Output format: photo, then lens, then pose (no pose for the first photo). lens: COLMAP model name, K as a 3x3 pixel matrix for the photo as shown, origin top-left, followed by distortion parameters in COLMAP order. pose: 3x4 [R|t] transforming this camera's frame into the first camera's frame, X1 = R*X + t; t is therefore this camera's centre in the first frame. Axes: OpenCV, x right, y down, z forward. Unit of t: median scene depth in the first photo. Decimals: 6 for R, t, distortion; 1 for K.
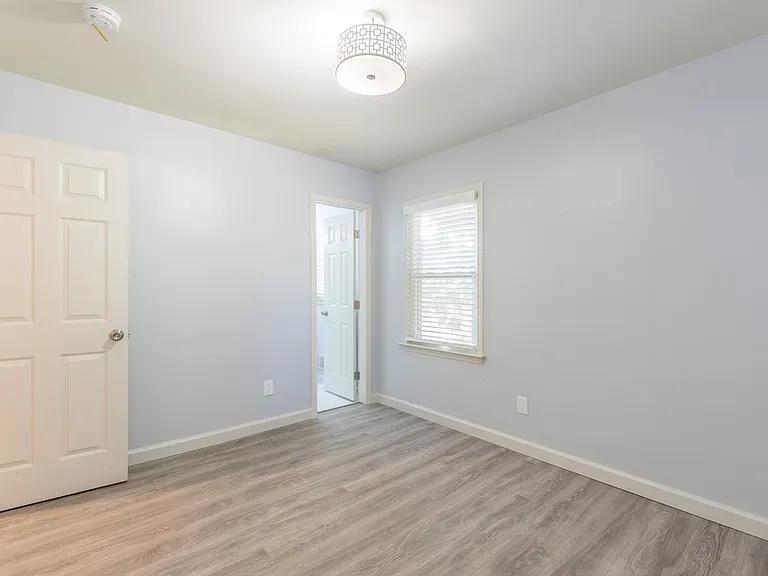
lens RADIAL K [[381.1, 0, 381.3], [0, 381.1, 287.8], [0, 0, 1]] dist [0.015961, -0.000400]
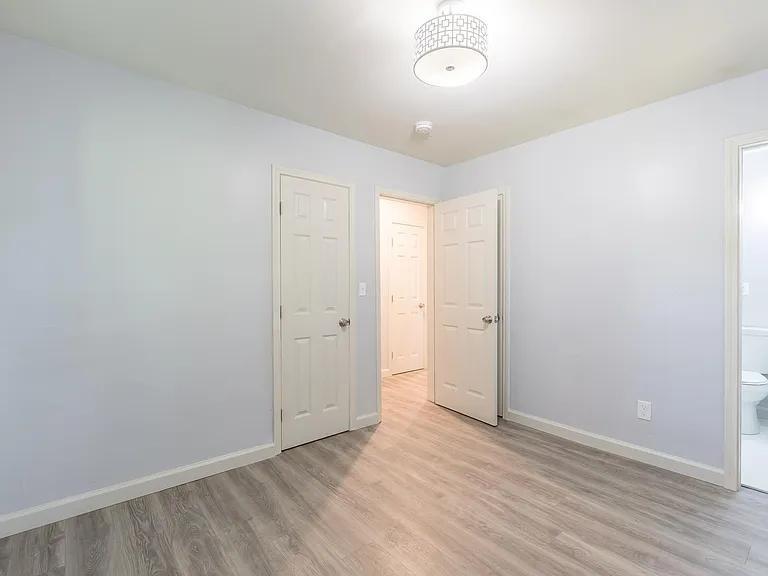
lens RADIAL K [[381.1, 0, 381.3], [0, 381.1, 287.8], [0, 0, 1]] dist [0.015961, -0.000400]
pose [[-0.042696, -0.003579, -0.999082, 0.664871], [0.002240, 0.999991, -0.003678, 0.011642], [0.999086, -0.002395, -0.042688, 0.609024]]
